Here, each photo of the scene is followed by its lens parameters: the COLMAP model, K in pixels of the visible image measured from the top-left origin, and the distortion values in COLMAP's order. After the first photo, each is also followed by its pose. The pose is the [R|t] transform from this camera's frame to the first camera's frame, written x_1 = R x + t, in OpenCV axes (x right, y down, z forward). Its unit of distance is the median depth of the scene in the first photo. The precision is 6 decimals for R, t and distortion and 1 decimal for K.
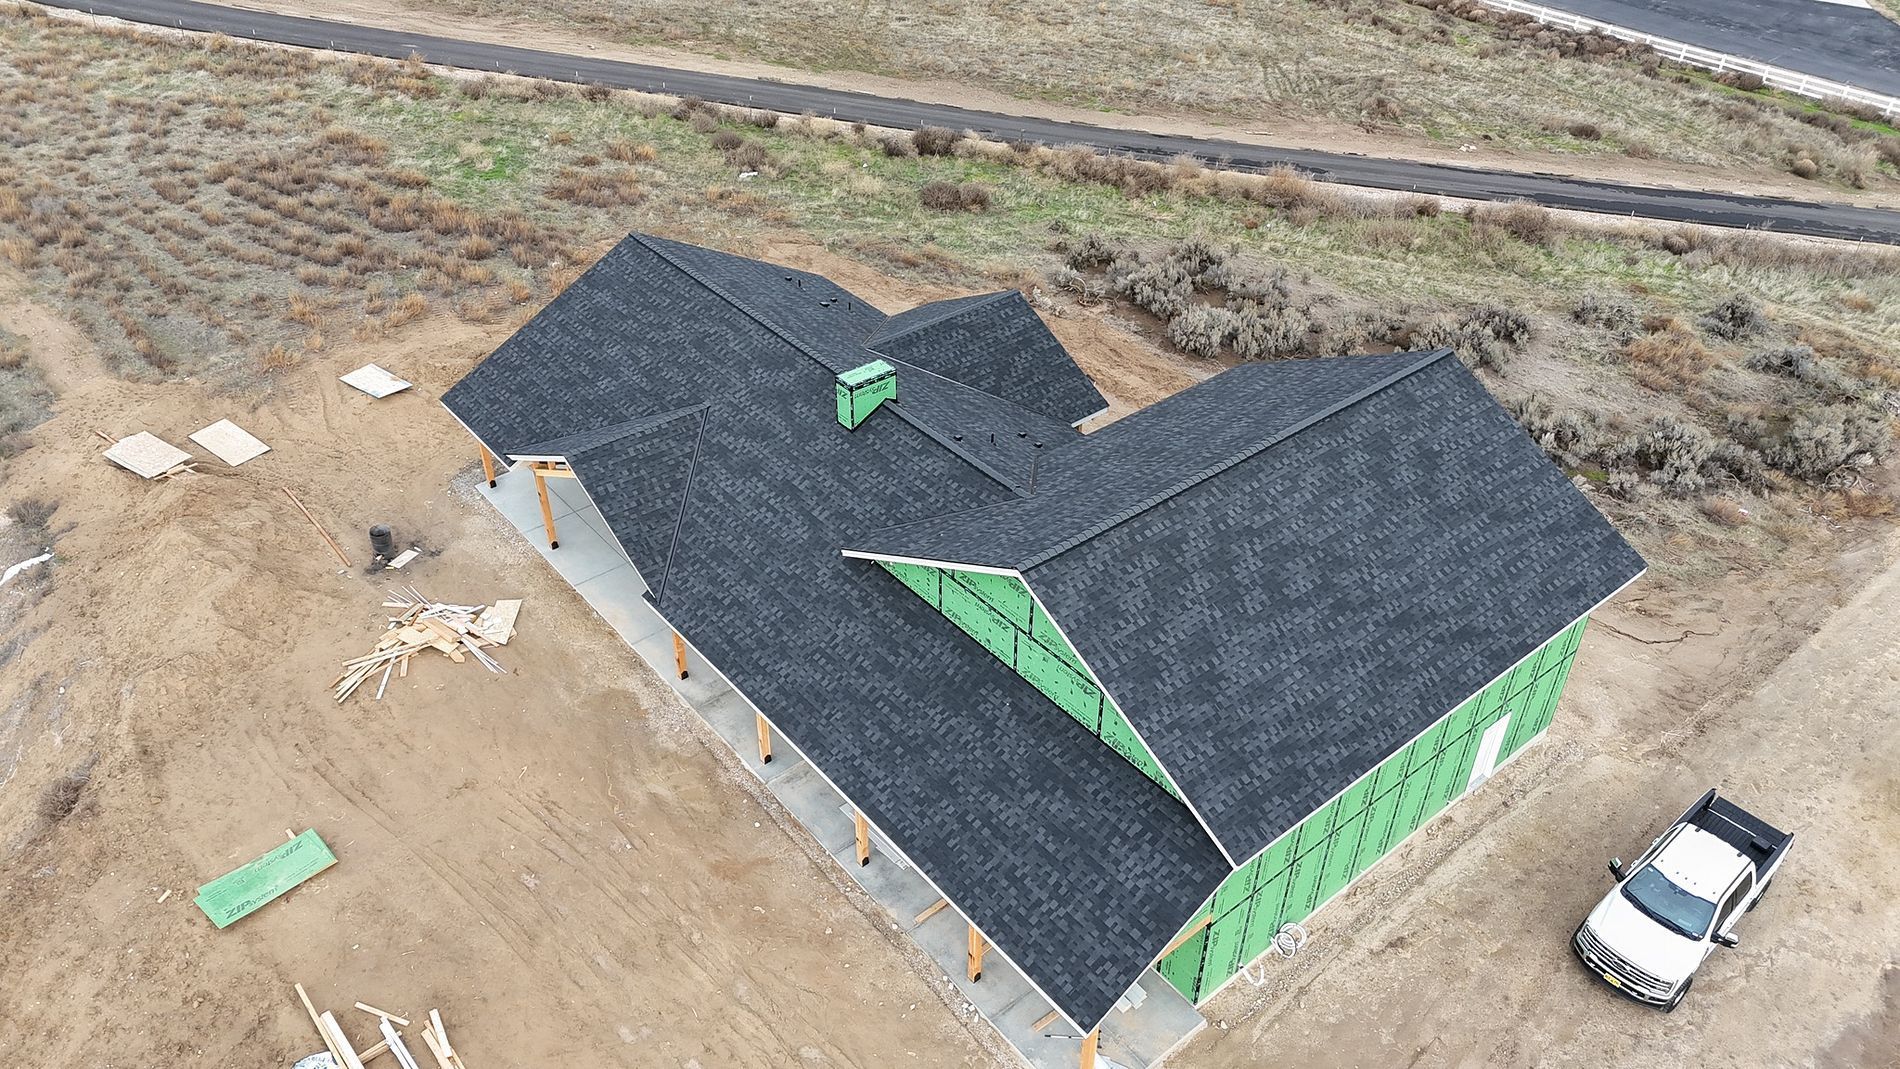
lens RADIAL K [[1399.8, 0, 950.0], [0, 1399.8, 534.5], [0, 0, 1]] dist [0.088699, -0.100981]
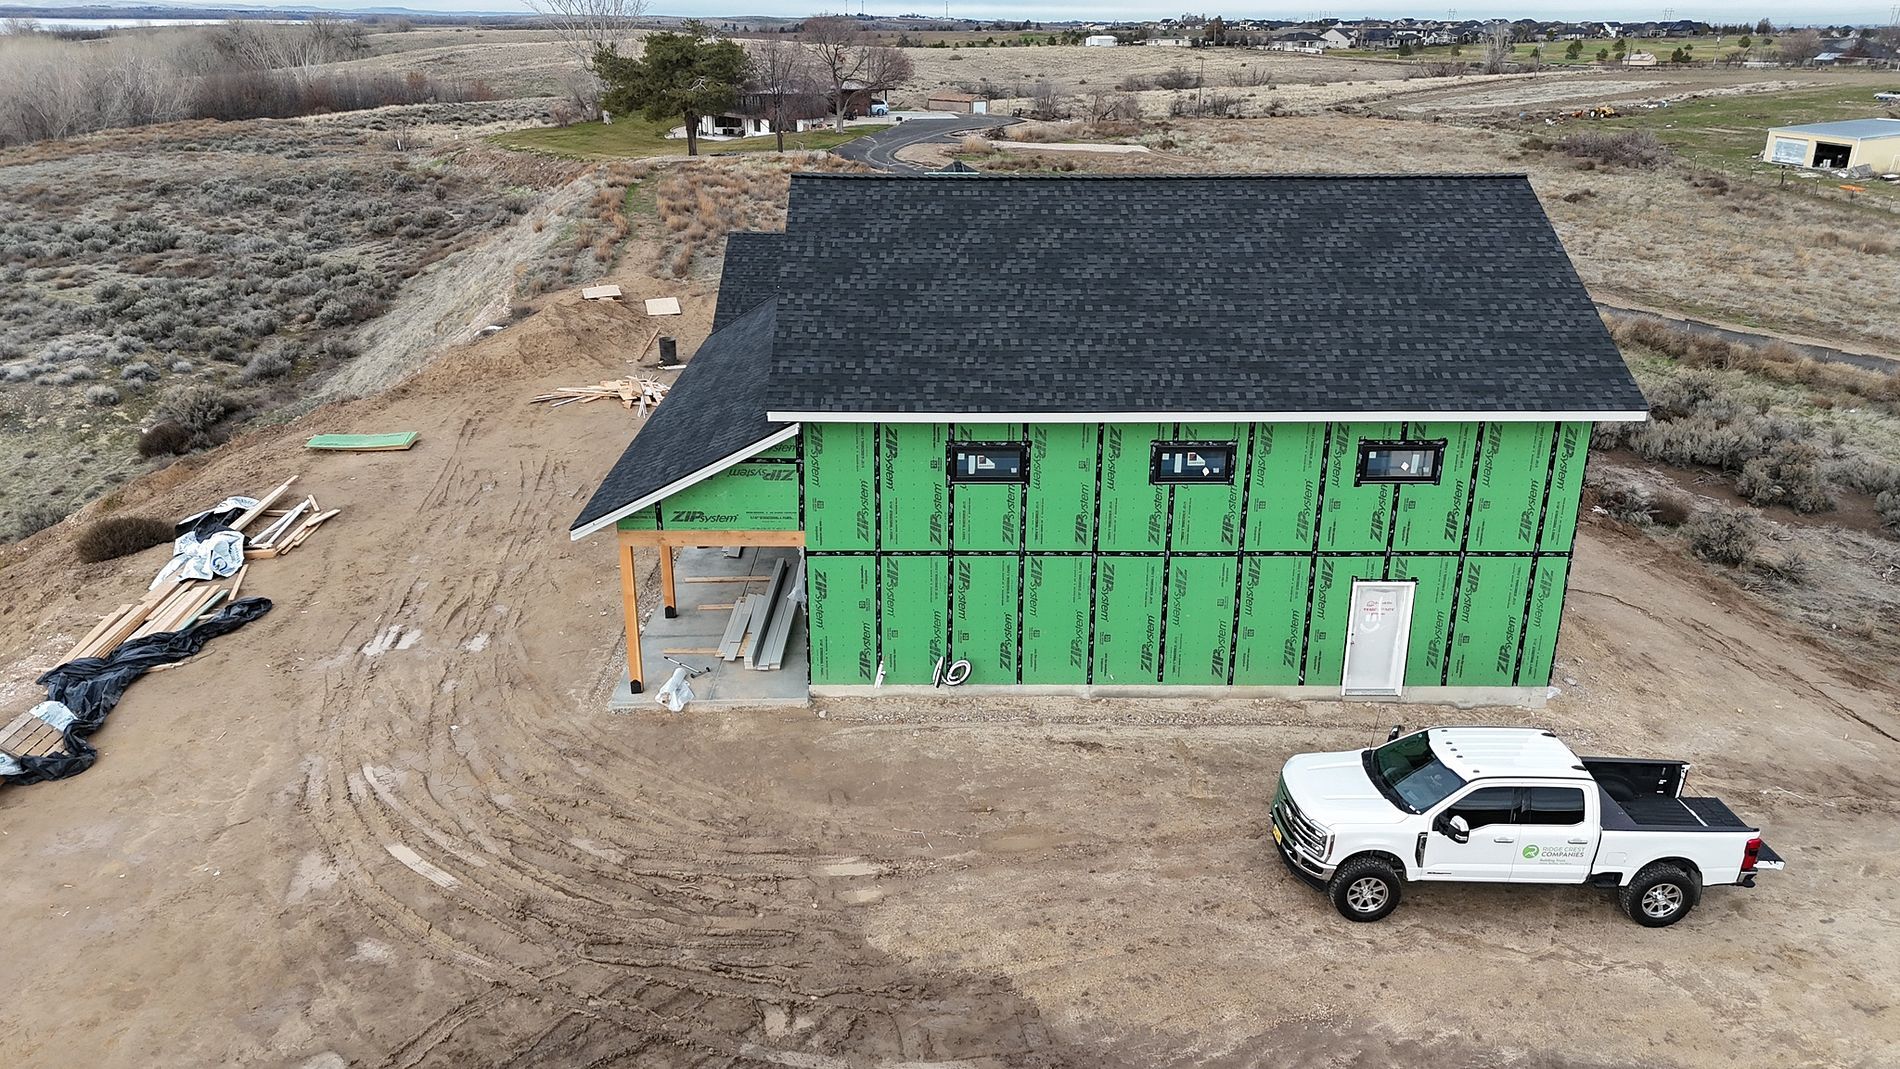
lens RADIAL K [[1399.8, 0, 950.0], [0, 1399.8, 534.5], [0, 0, 1]] dist [0.088699, -0.100981]
pose [[0.779187, 0.207406, -0.591481, 0.722395], [-0.366233, 0.916474, -0.161089, 0.350953], [0.508666, 0.342138, 0.790063, 0.329800]]
